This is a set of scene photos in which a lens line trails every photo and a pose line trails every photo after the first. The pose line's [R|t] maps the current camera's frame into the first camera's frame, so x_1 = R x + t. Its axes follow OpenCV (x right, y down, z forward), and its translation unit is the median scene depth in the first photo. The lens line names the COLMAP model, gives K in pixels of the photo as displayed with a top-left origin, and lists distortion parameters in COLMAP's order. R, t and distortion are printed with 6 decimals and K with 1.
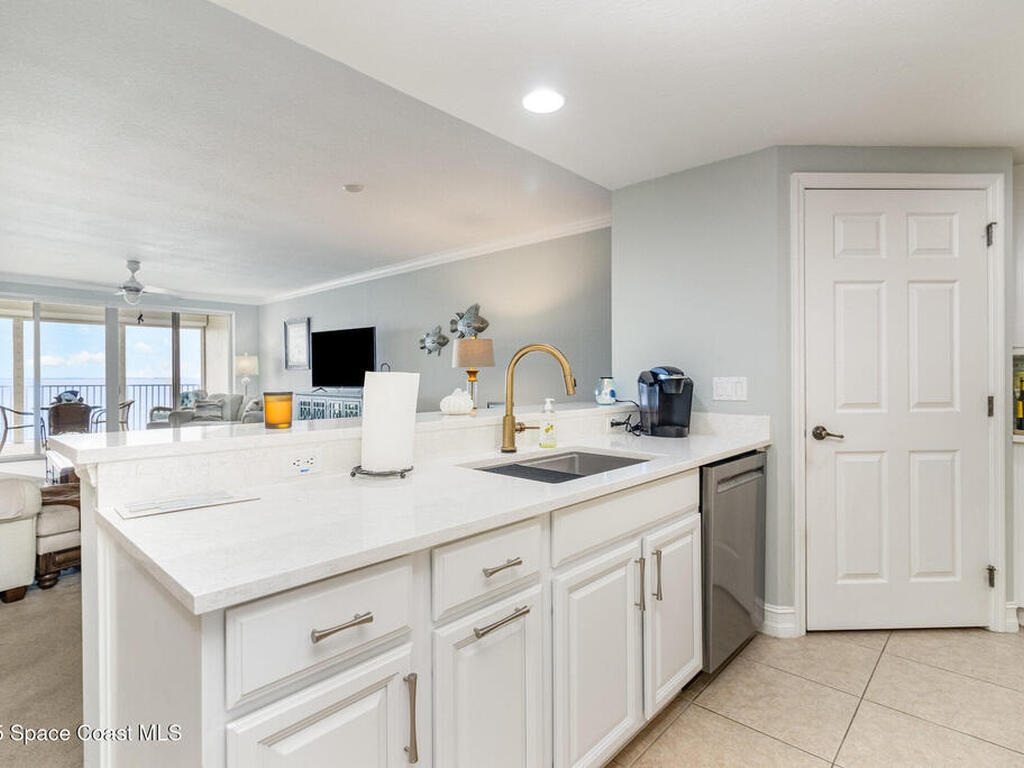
lens RADIAL K [[524.0, 0, 510.7], [0, 524.0, 378.9], [0, 0, 1]] dist [0.000109, 0.000117]
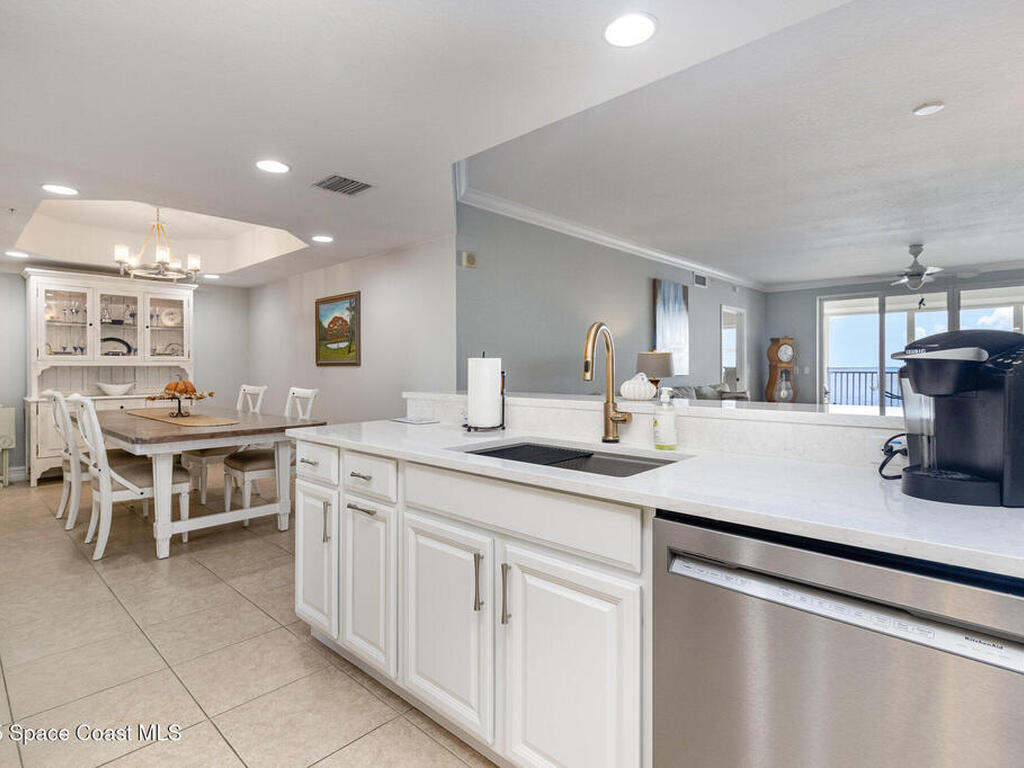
lens RADIAL K [[543.9, 0, 510.6], [0, 543.9, 368.9], [0, 0, 1]] dist [-0.000606, -0.000179]
pose [[-0.005148, 0.006937, -0.999963, 0.294156], [-0.005013, 0.999963, 0.006963, 0.001444], [0.999974, 0.005048, -0.005113, 0.260427]]
